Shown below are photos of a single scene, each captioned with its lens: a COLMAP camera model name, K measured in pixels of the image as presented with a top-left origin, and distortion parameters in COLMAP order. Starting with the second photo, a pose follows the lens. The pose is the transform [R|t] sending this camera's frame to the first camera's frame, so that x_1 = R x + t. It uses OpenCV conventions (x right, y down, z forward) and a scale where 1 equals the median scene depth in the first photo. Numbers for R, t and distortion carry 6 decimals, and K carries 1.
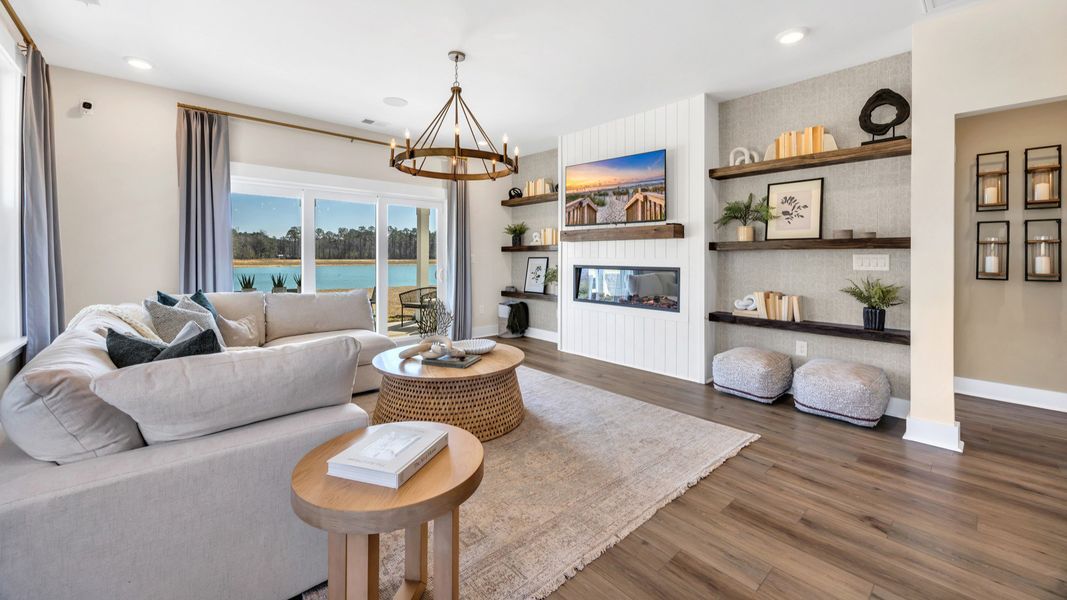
lens RADIAL K [[408.9, 0, 526.1], [0, 408.9, 257.8], [0, 0, 1]] dist [-0.001604, 0.000003]
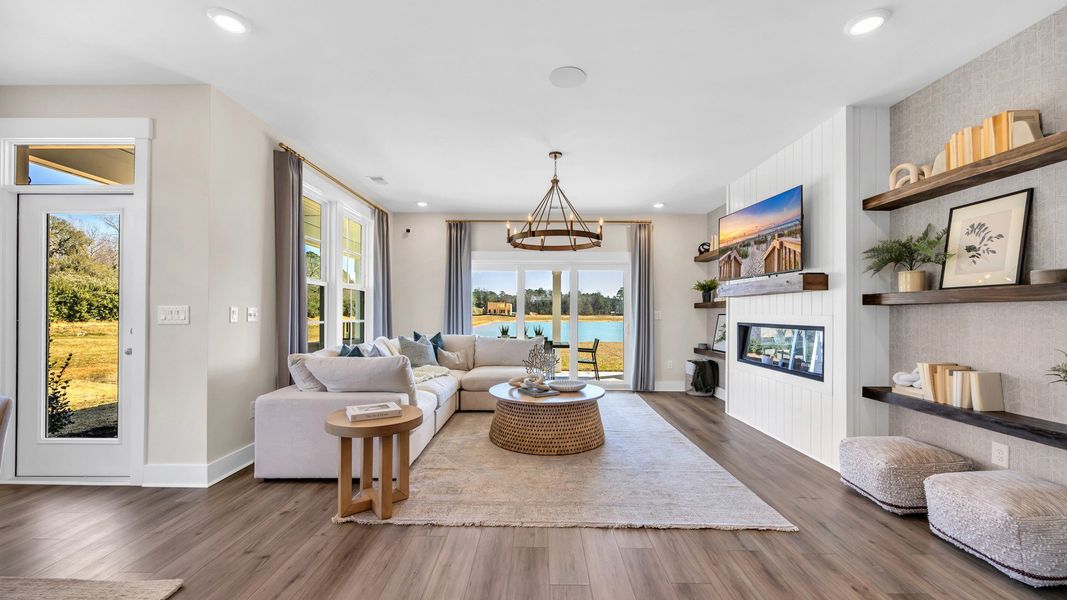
lens RADIAL K [[408.9, 0, 534.3], [0, 408.9, 310.6], [0, 0, 1]] dist [-0.001604, 0.000003]
pose [[0.739042, -0.002890, -0.673653, 0.490556], [-0.004495, 0.999947, -0.009222, 0.001945], [0.673645, 0.009843, 0.738990, 0.016097]]
